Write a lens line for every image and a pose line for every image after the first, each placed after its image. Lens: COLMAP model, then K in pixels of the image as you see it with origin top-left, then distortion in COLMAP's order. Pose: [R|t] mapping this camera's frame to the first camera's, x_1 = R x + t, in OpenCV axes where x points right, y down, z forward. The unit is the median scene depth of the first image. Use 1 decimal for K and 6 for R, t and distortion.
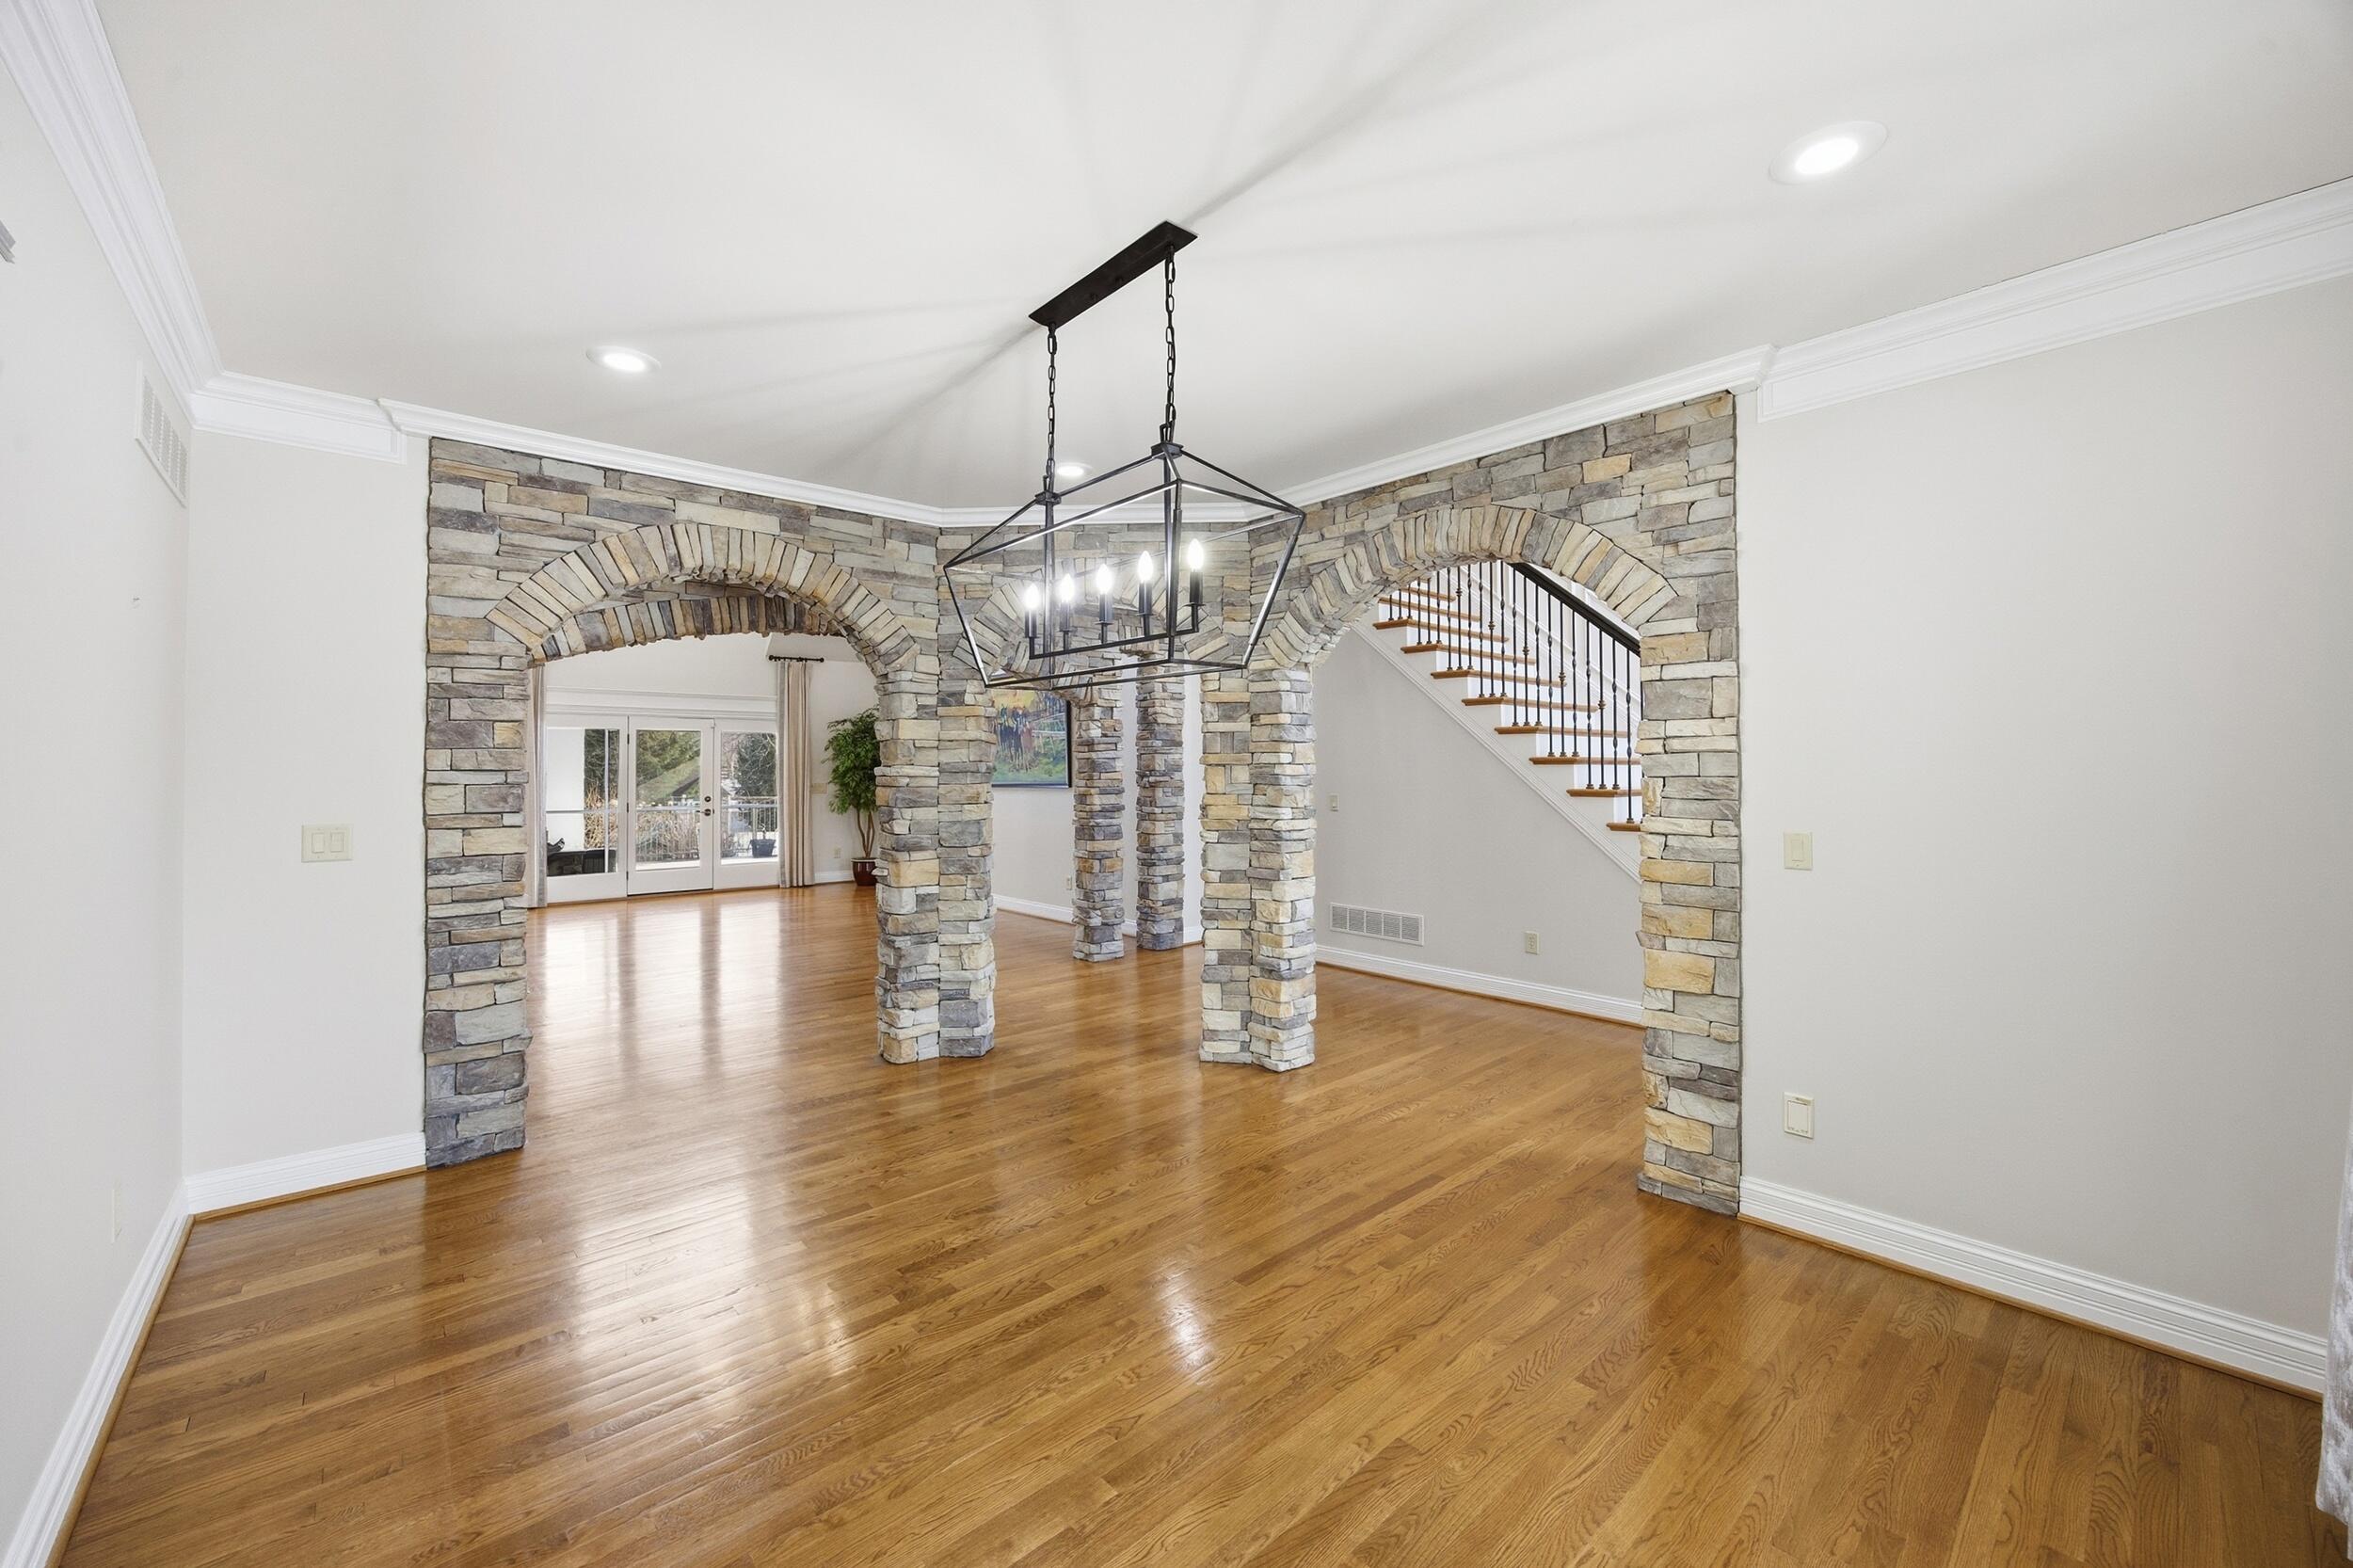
lens RADIAL K [[910.7, 0, 1181.6], [0, 910.7, 770.8], [0, 0, 1]] dist [-0.017127, 0.004055]
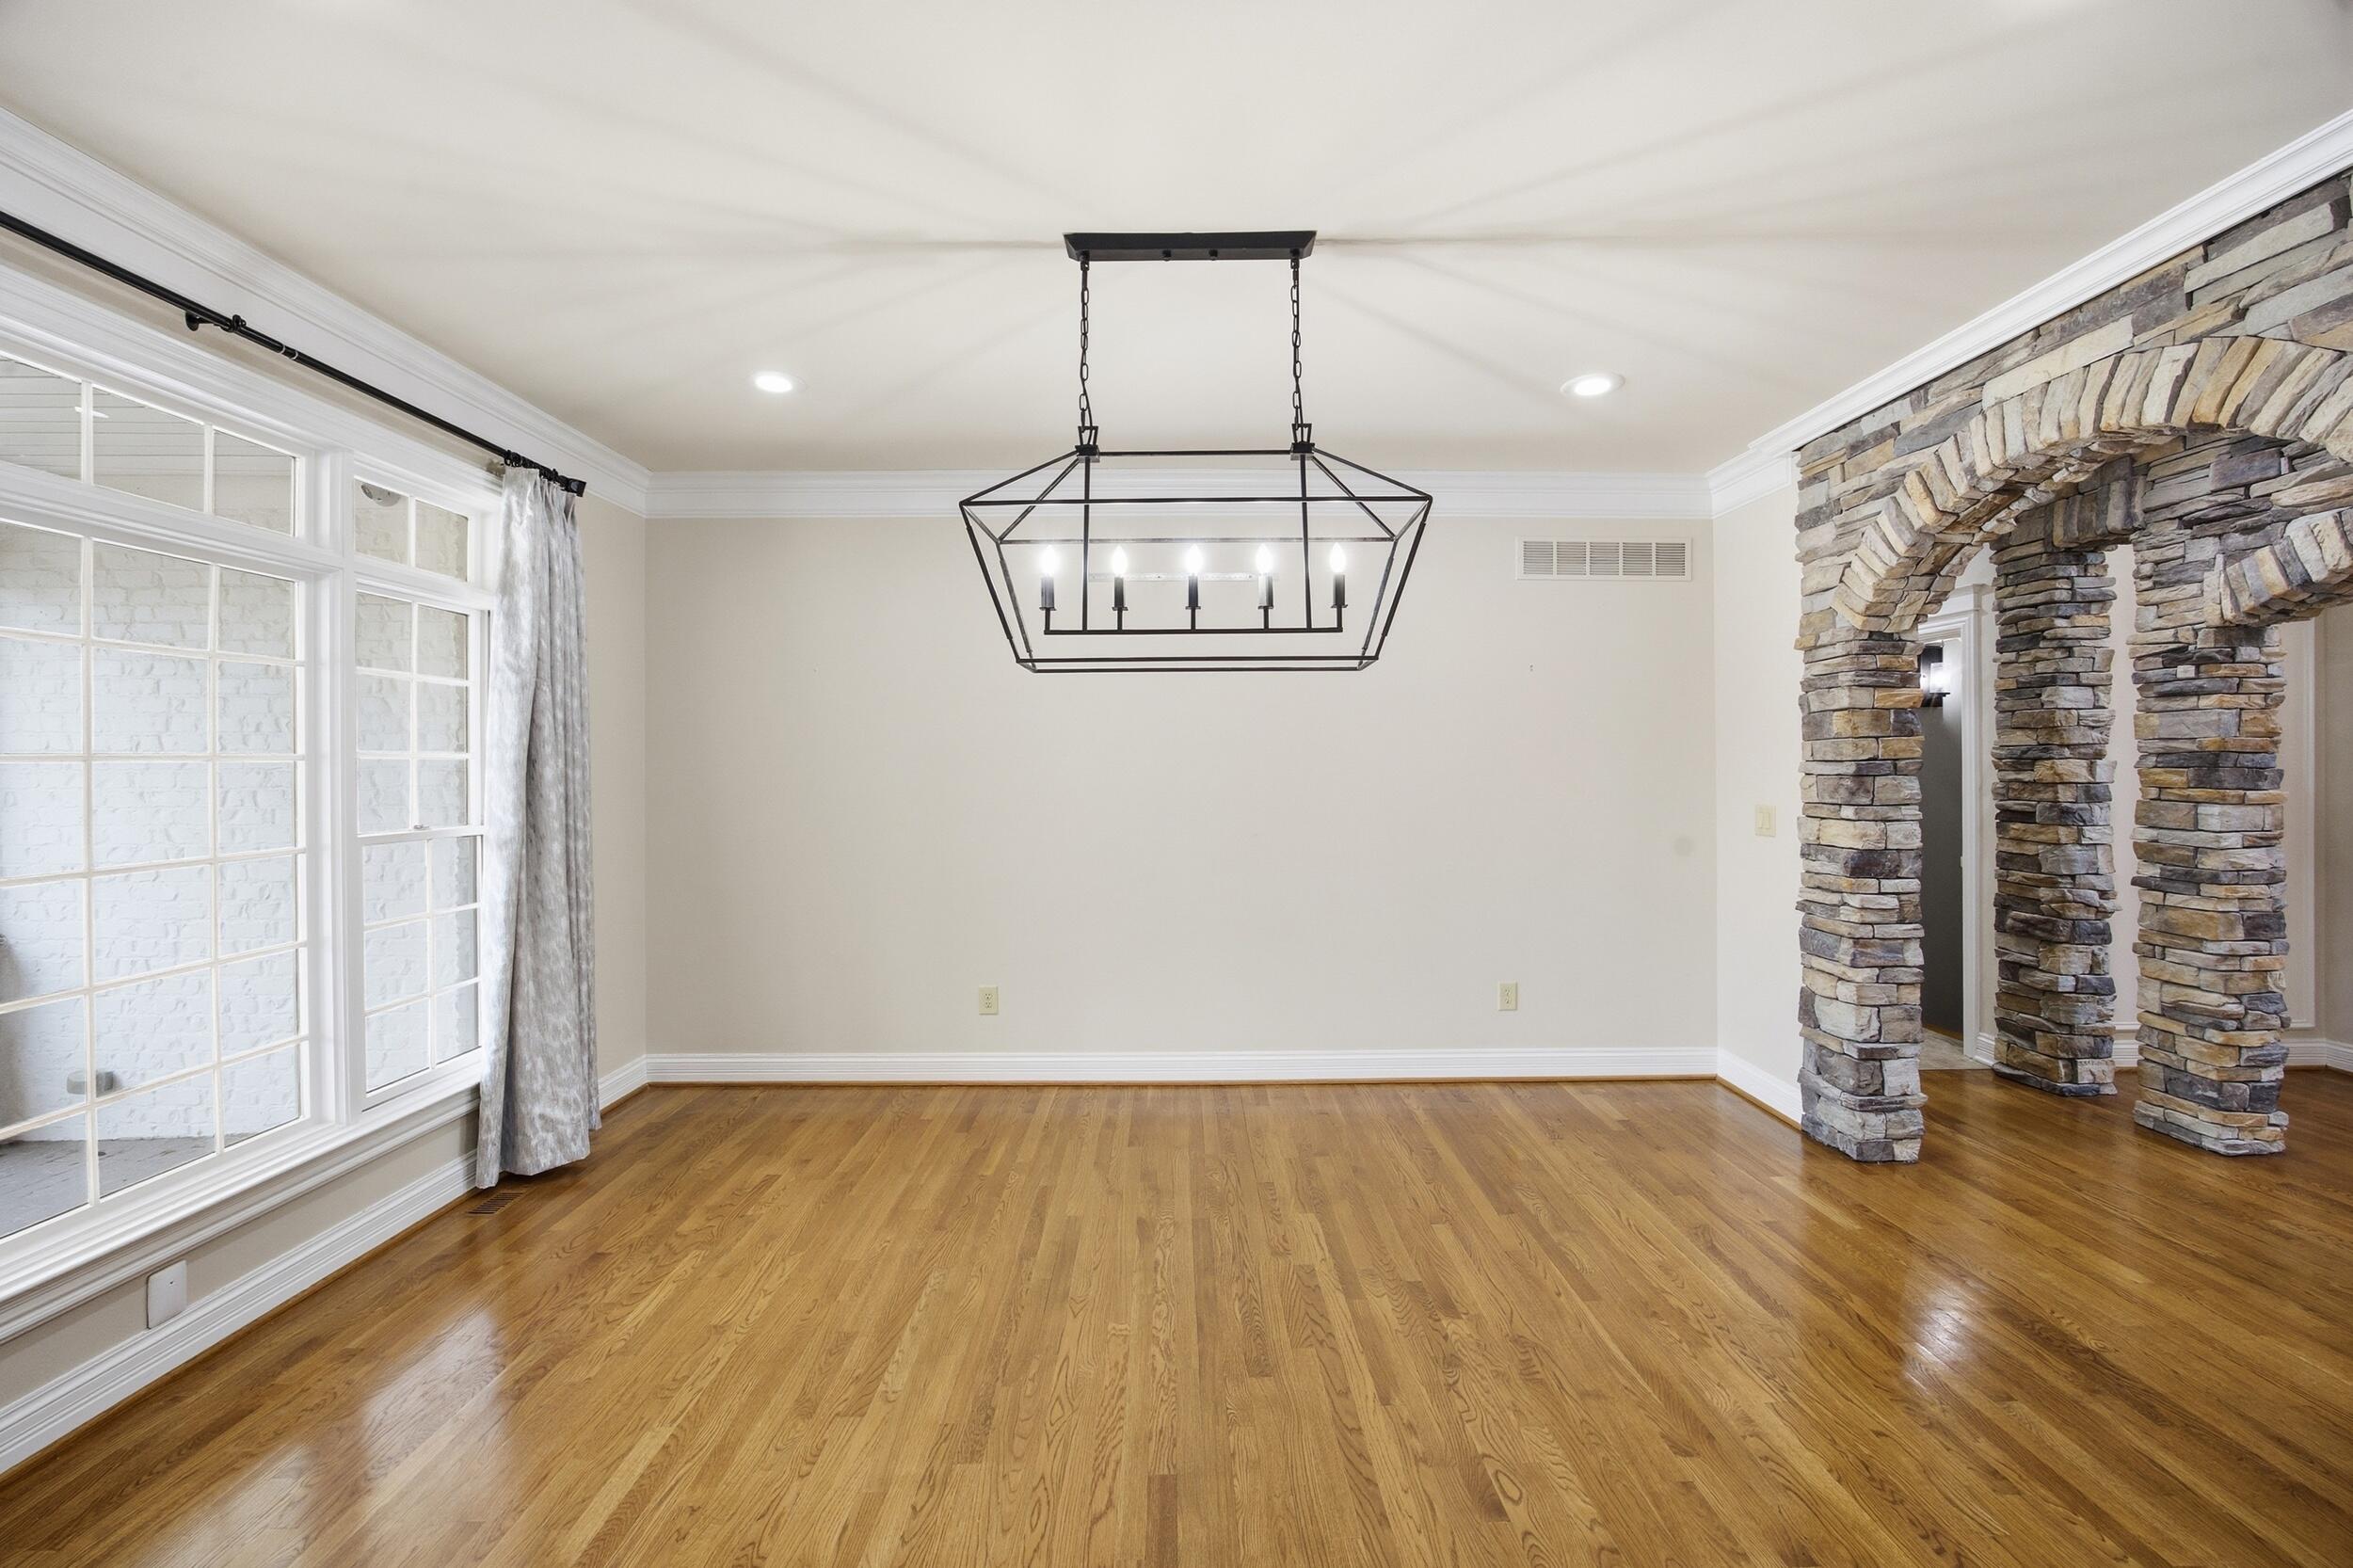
lens RADIAL K [[910.7, 0, 1190.7], [0, 910.7, 769.7], [0, 0, 1]] dist [-0.017127, 0.004055]
pose [[-0.645171, 0.010632, -0.763964, 0.450964], [0.003681, 0.999935, 0.010808, -0.003975], [0.764030, 0.004161, -0.645168, 1.128282]]
